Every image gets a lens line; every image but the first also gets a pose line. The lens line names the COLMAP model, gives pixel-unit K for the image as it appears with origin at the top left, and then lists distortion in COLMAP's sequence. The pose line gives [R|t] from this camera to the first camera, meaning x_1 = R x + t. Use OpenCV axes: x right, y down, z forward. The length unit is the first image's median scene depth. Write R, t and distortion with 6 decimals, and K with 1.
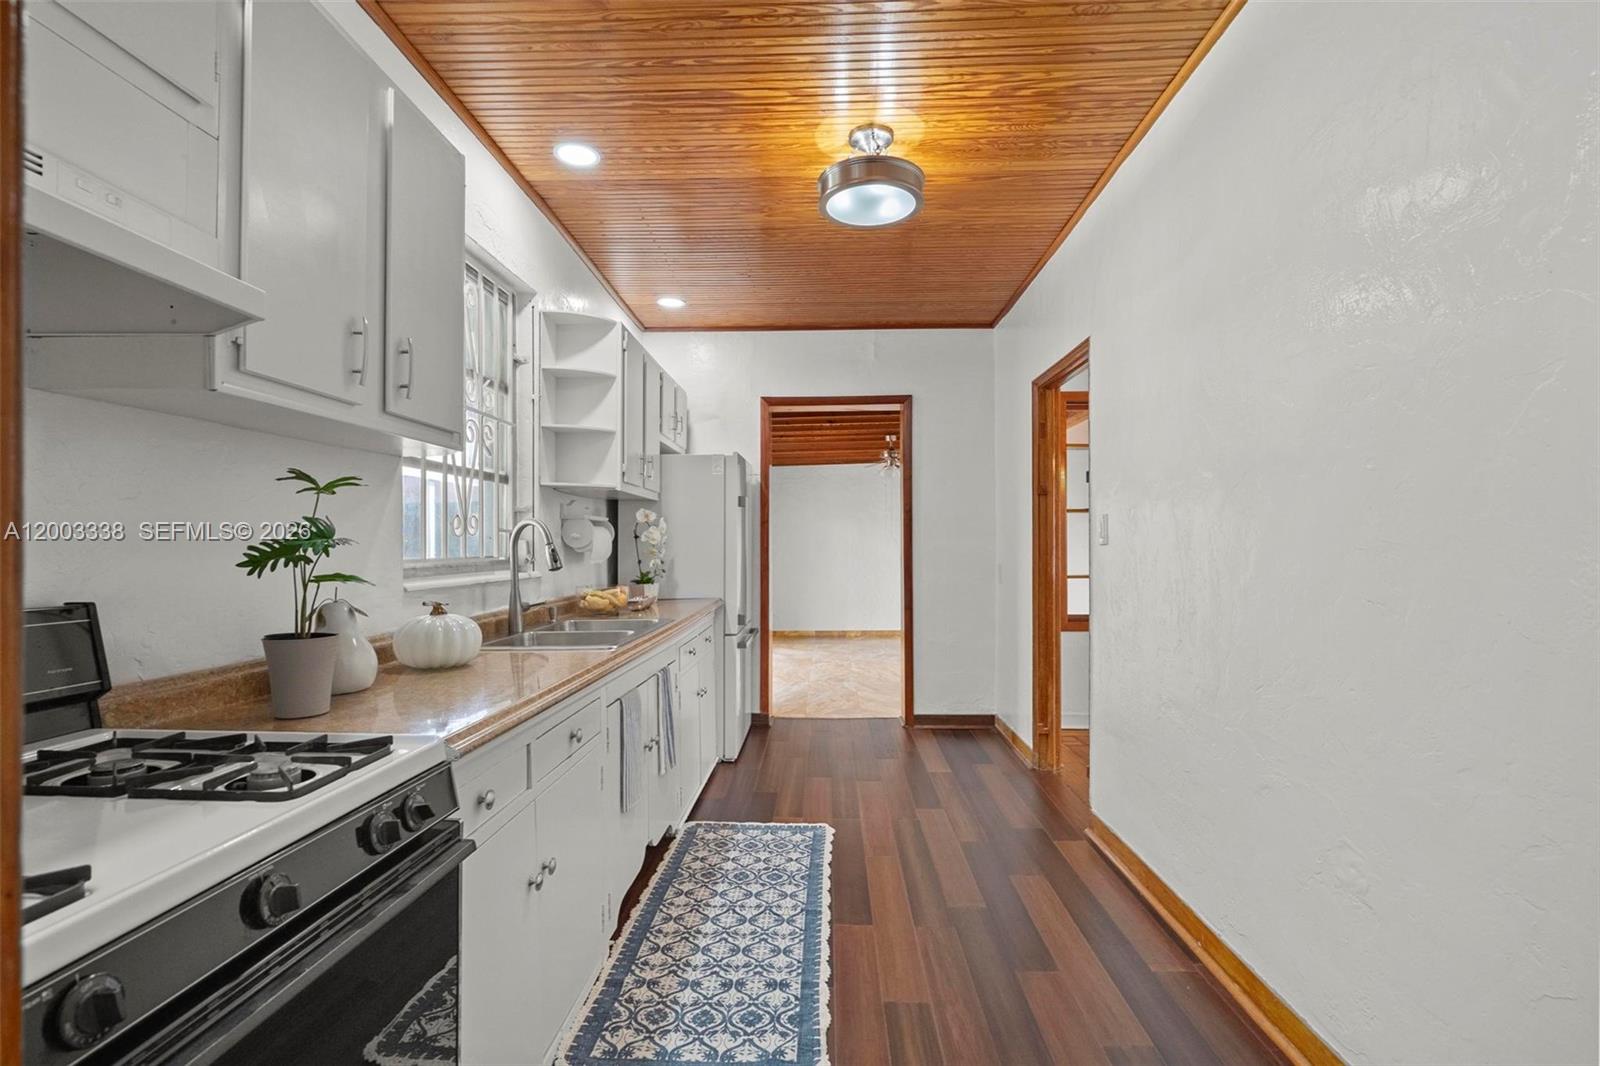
lens RADIAL K [[730.1, 0, 804.6], [0, 730.1, 529.4], [0, 0, 1]] dist [-0.000946, 0.000260]
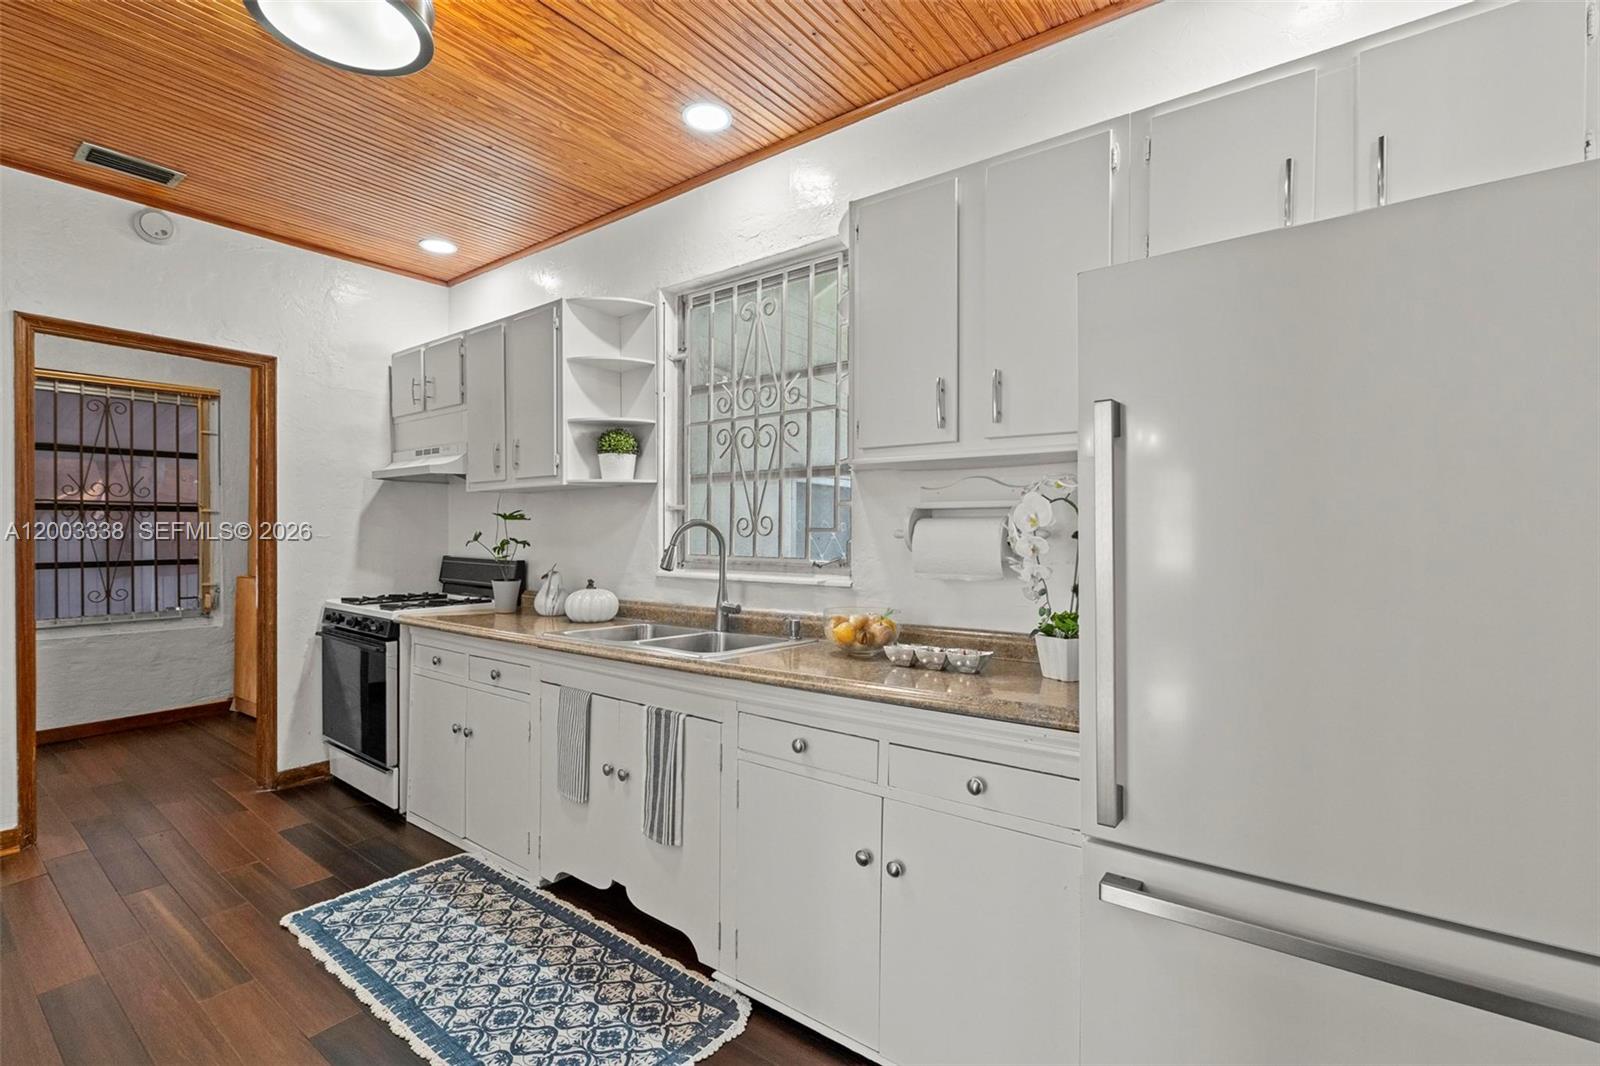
lens RADIAL K [[730.1, 0, 804.6], [0, 730.1, 529.4], [0, 0, 1]] dist [-0.000946, 0.000260]
pose [[-0.579454, -0.002255, -0.815002, 0.397572], [0.017660, 0.999727, -0.015322, 0.015106], [0.814813, -0.023272, -0.579256, 1.775147]]
